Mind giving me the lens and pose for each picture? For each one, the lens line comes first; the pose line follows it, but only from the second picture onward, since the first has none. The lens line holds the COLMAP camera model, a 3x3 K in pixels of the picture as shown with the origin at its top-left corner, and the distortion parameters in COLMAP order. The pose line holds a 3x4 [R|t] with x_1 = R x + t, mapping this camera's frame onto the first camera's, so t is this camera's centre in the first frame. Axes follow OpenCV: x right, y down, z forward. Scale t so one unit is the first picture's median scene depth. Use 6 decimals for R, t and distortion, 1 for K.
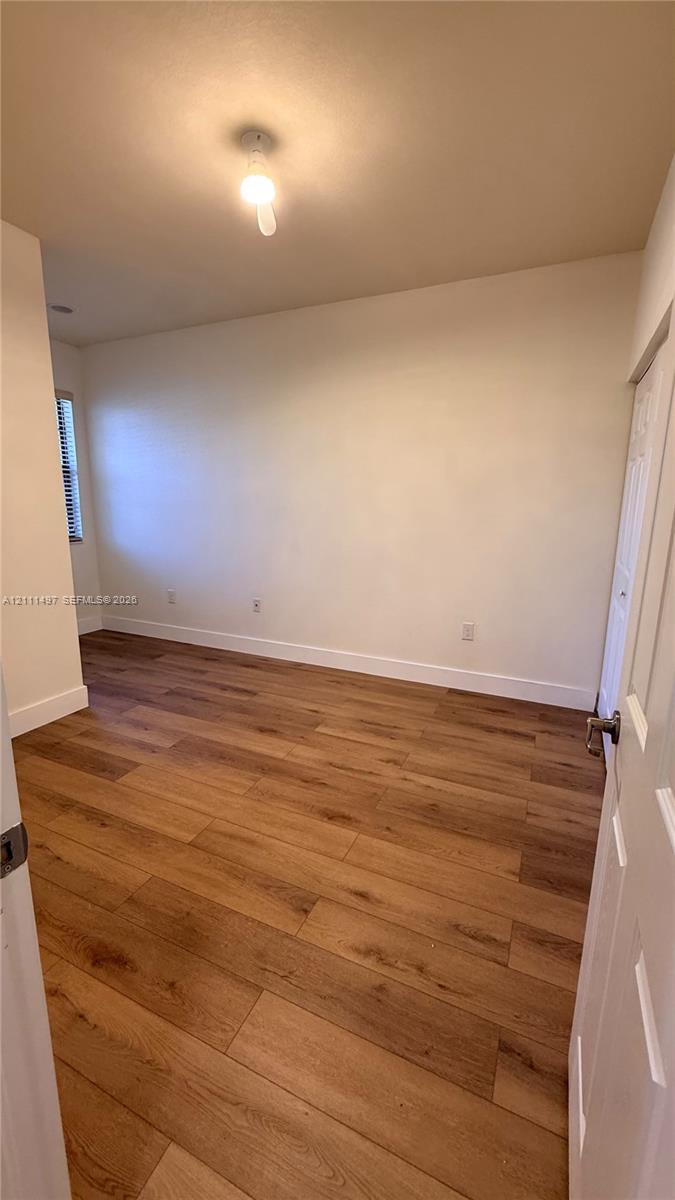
lens RADIAL K [[480.2, 0, 332.5], [0, 480.2, 603.2], [0, 0, 1]] dist [-0.011268, -0.000200]
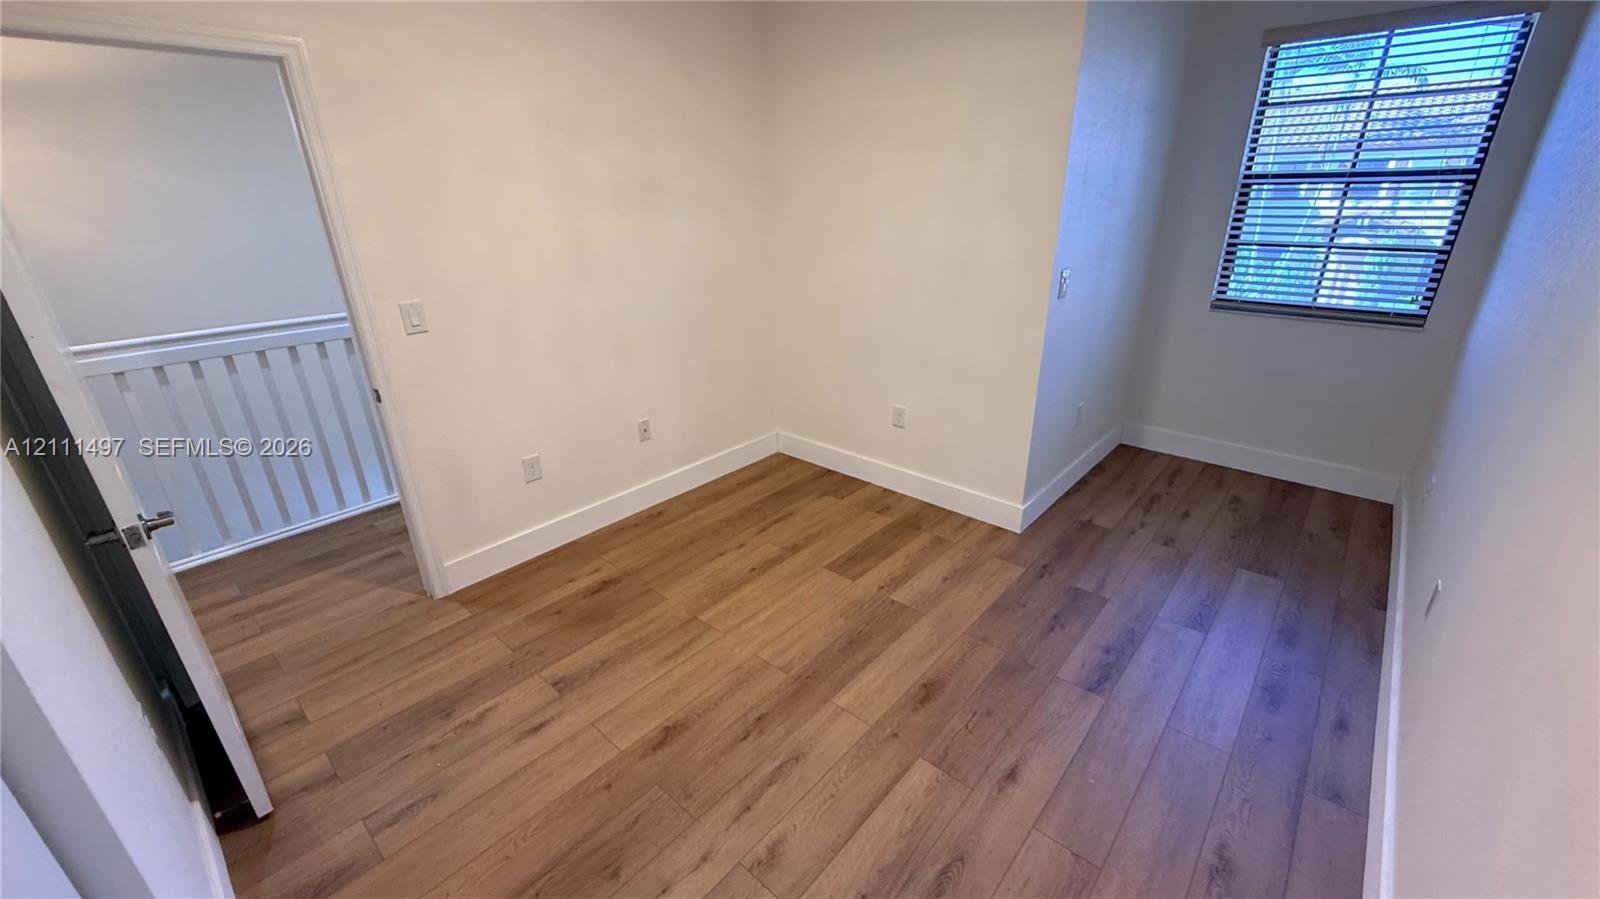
lens RADIAL K [[640.2, 0, 803.2], [0, 640.2, 450.3], [0, 0, 1]] dist [-0.011268, -0.000200]
pose [[-0.285618, 0.354065, -0.890540, 0.606650], [-0.184117, 0.891665, 0.413563, -0.353677], [0.940491, 0.282085, -0.189486, 1.149428]]
